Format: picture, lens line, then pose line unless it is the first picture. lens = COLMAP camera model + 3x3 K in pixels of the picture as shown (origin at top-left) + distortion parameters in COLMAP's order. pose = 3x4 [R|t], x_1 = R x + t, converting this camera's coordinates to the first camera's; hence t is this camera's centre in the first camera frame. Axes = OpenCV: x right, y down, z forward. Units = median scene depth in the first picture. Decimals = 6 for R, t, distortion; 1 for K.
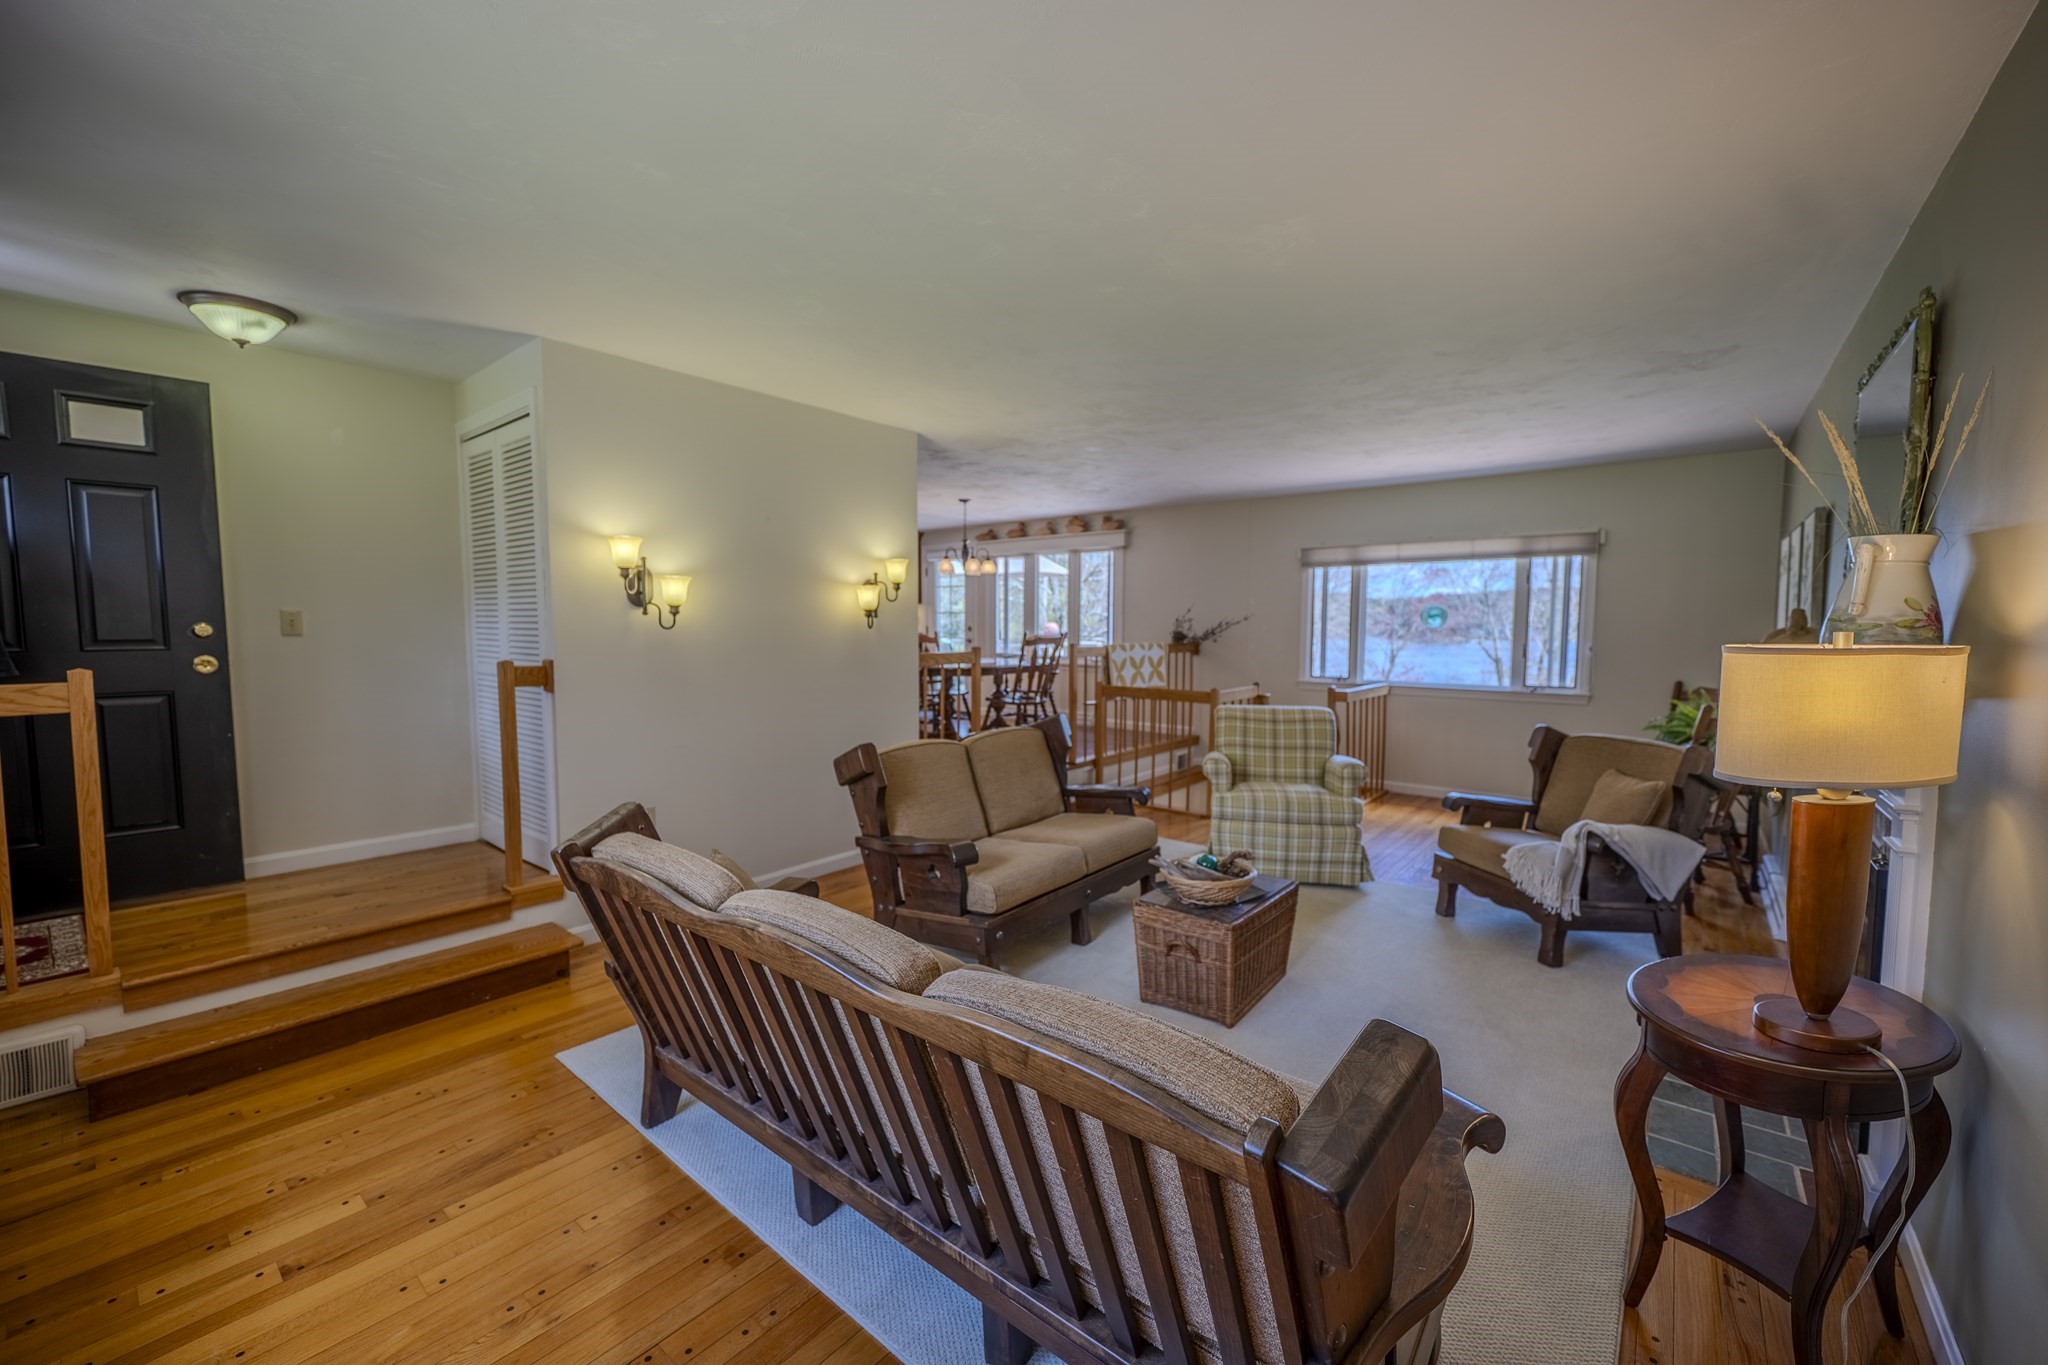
lens RADIAL K [[811.9, 0, 1025.0], [0, 811.9, 679.4], [0, 0, 1]] dist [-0.001573, 0.000758]
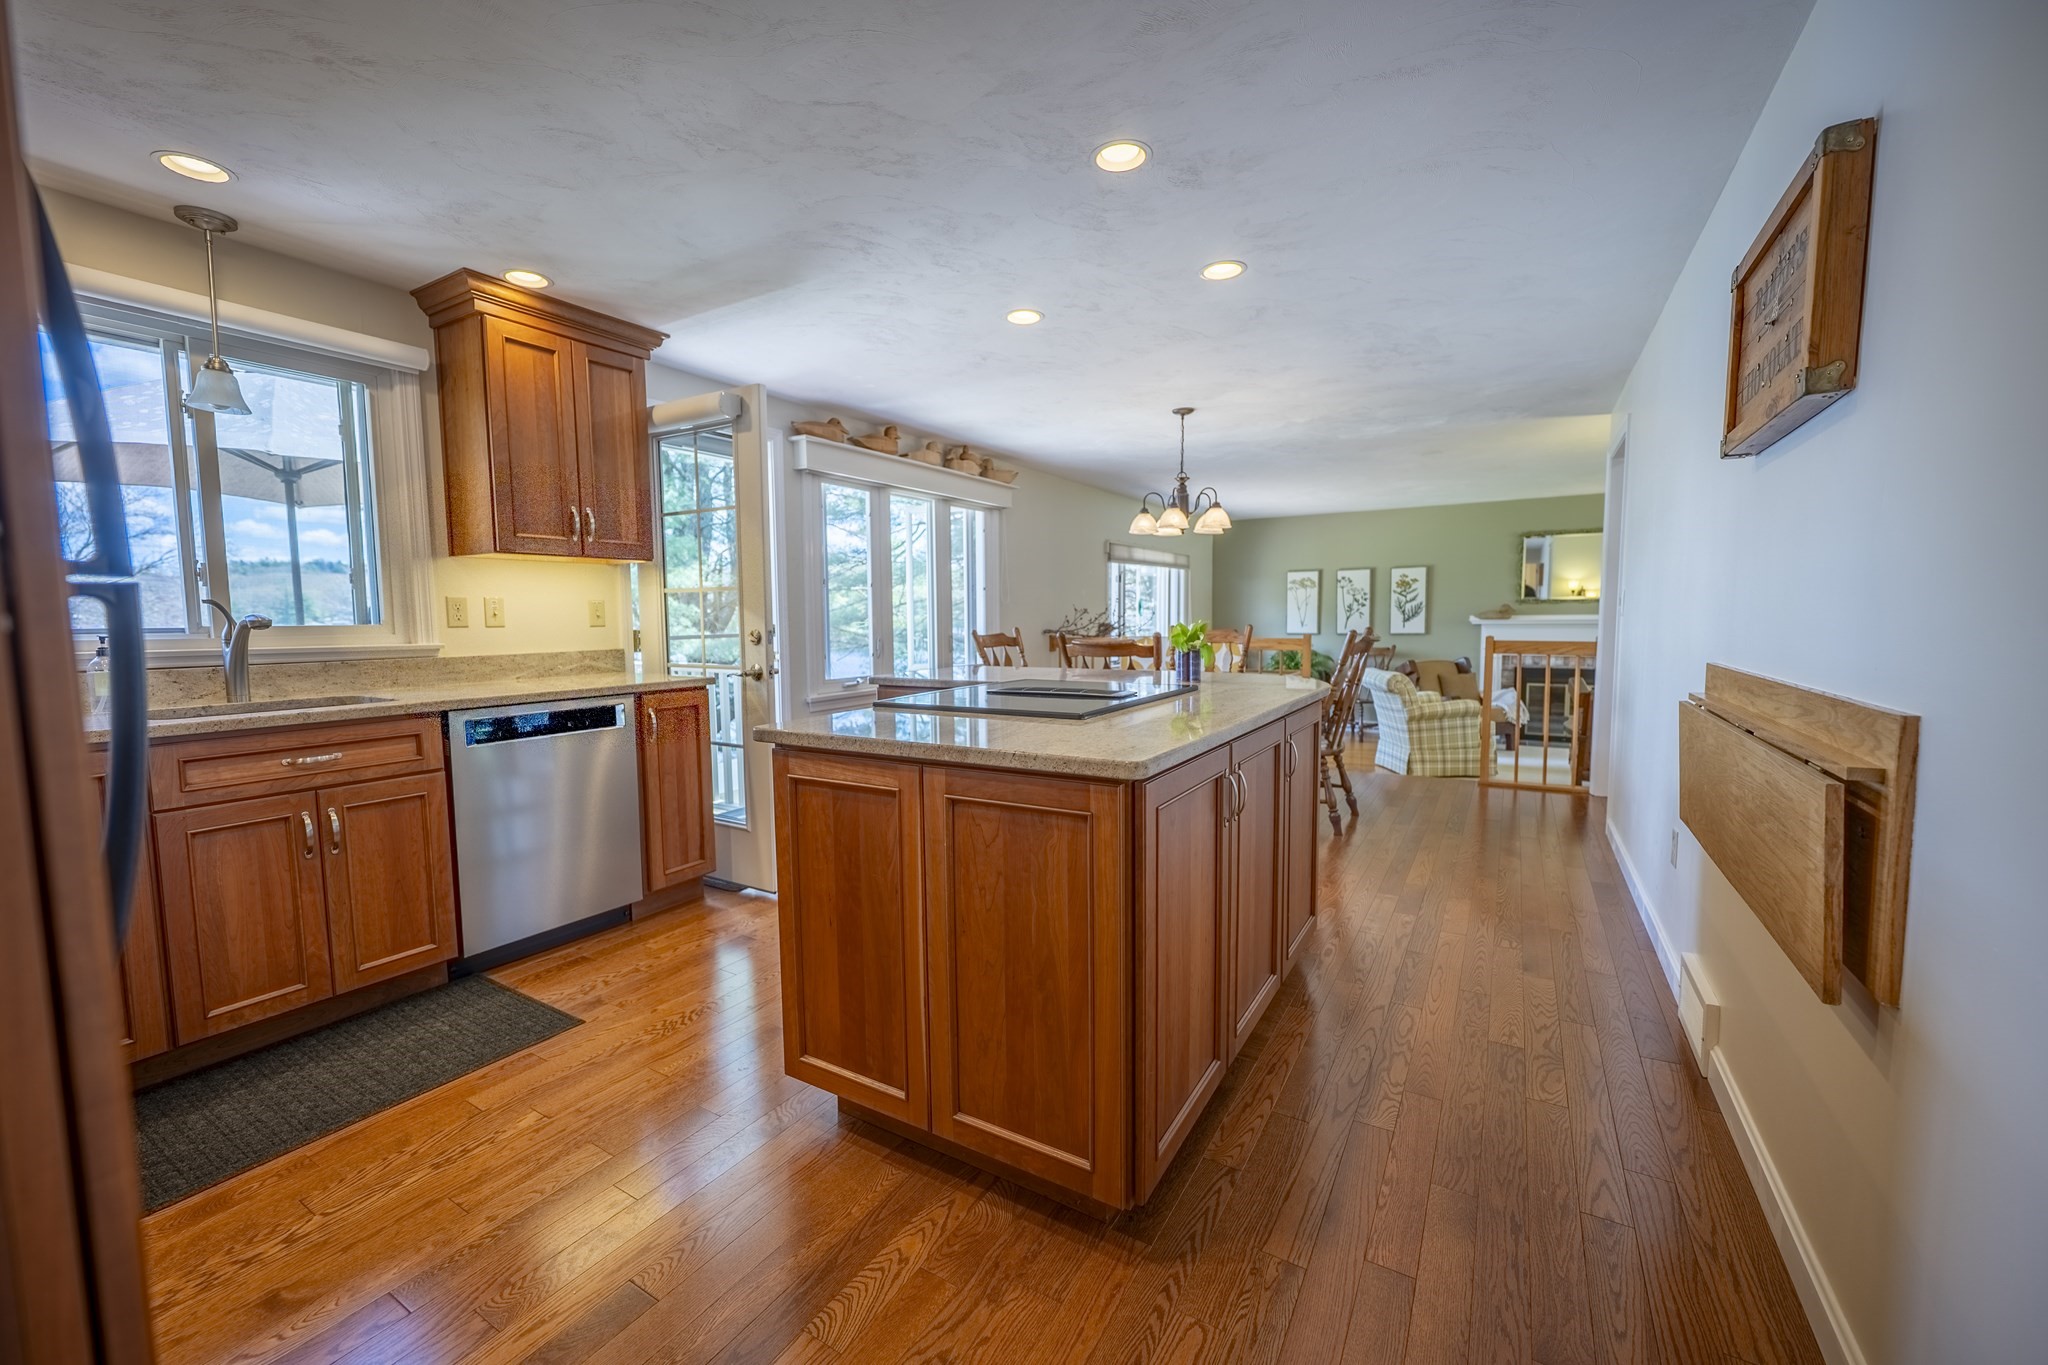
lens RADIAL K [[811.9, 0, 1028.0], [0, 811.9, 685.1], [0, 0, 1]] dist [-0.001573, 0.000758]
pose [[-0.161165, -0.087037, 0.983082, -0.812941], [0.077576, 0.991905, 0.100536, -0.108210], [-0.983874, 0.092467, -0.153108, 1.510187]]
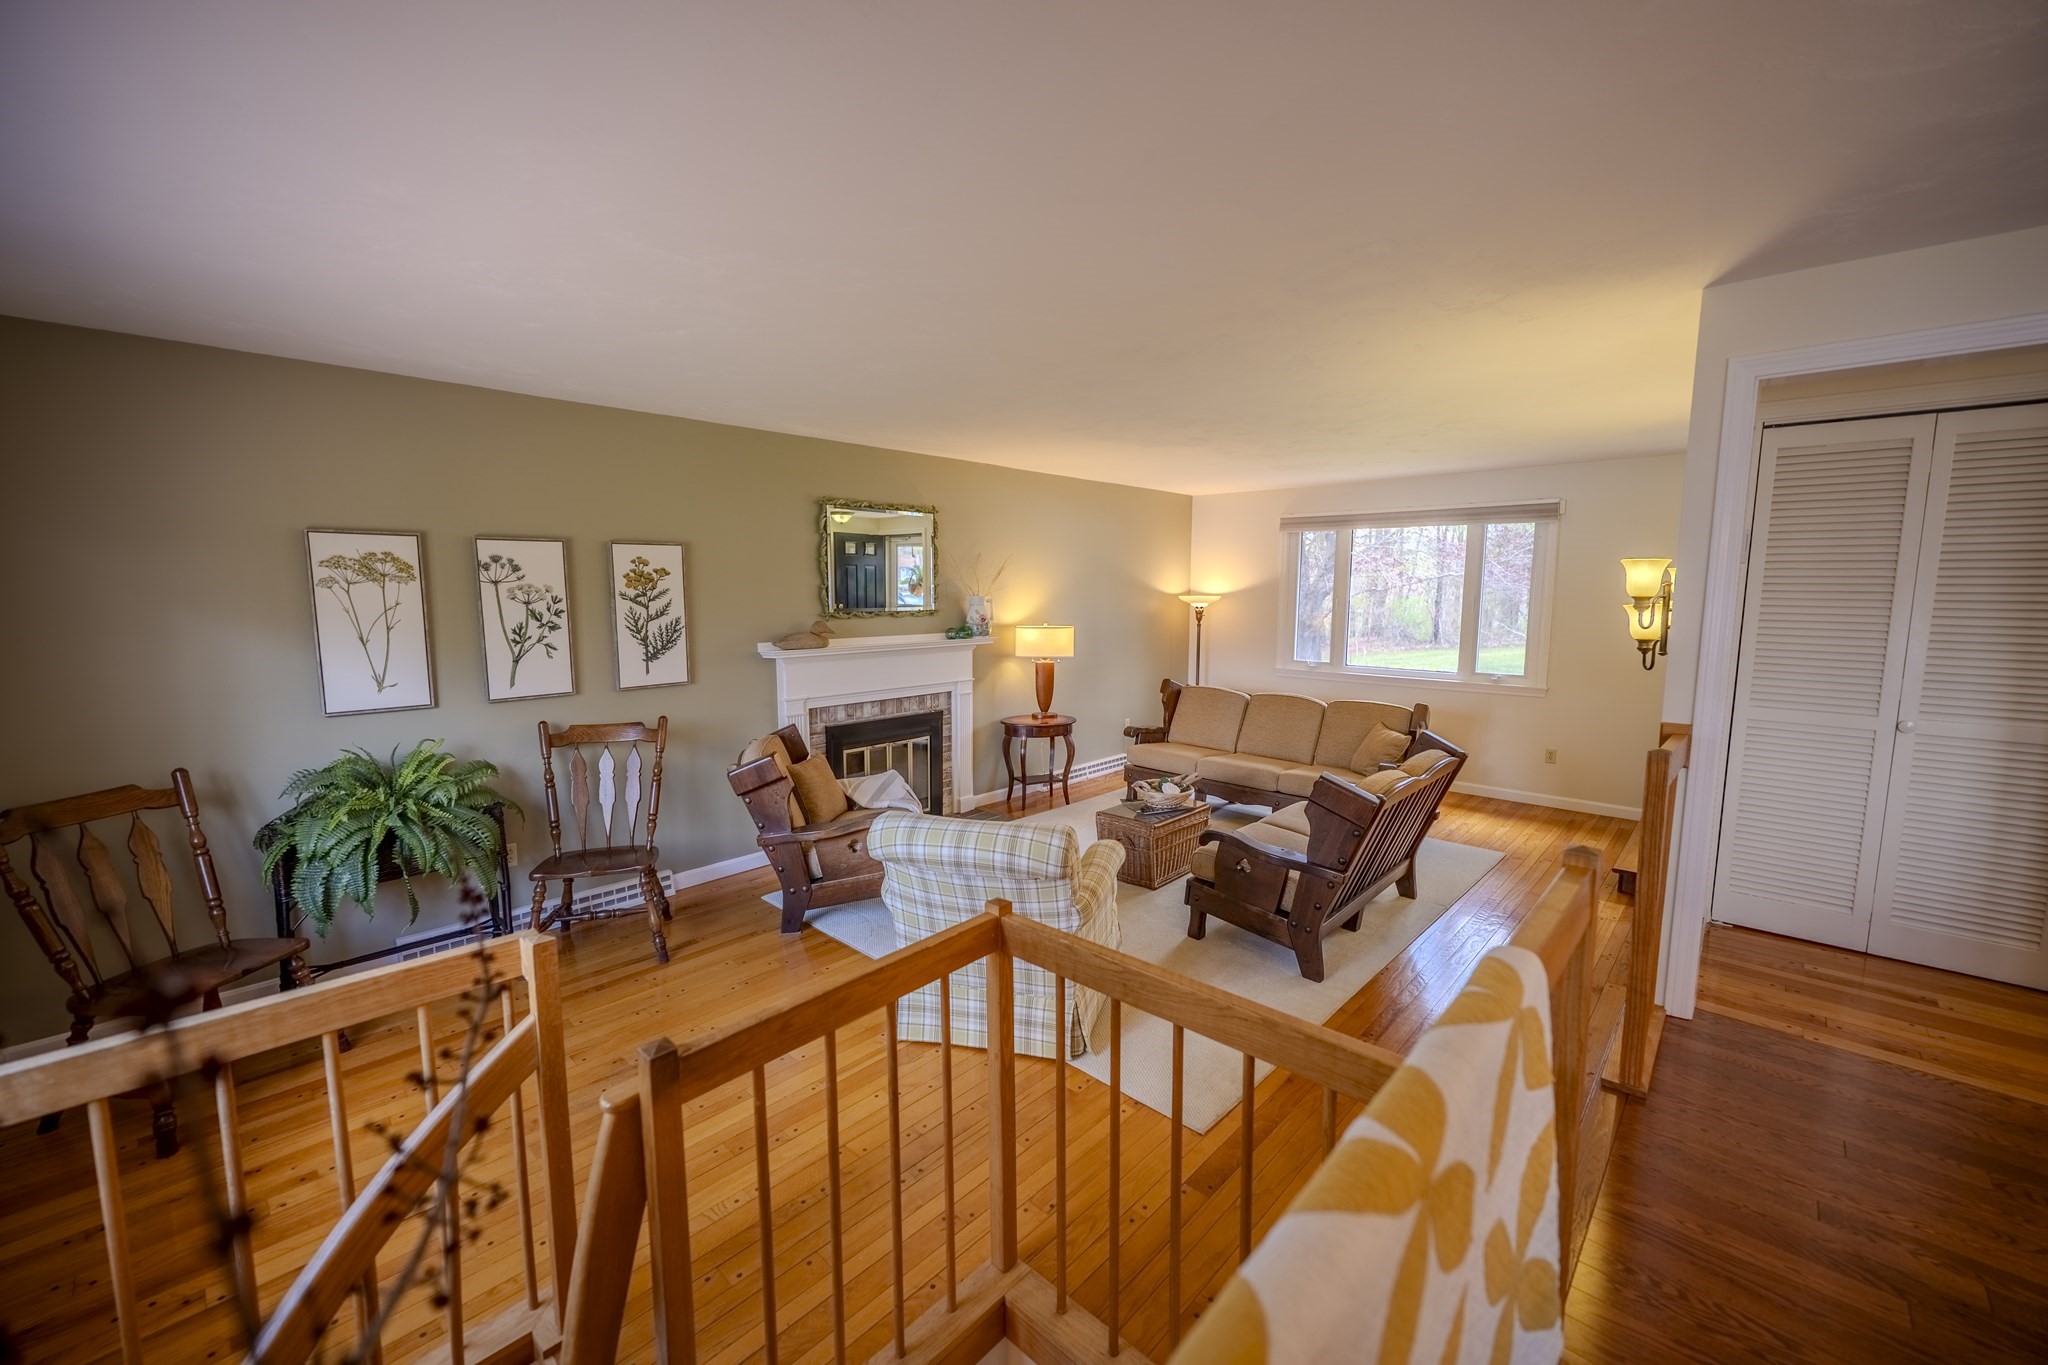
lens RADIAL K [[811.9, 0, 1027.3], [0, 811.9, 685.2], [0, 0, 1]] dist [-0.001573, 0.000758]
pose [[-0.998597, -0.013498, 0.051198, 0.197589], [-0.003599, 0.982027, 0.188705, -0.131848], [-0.052825, 0.188256, -0.980698, 1.255840]]
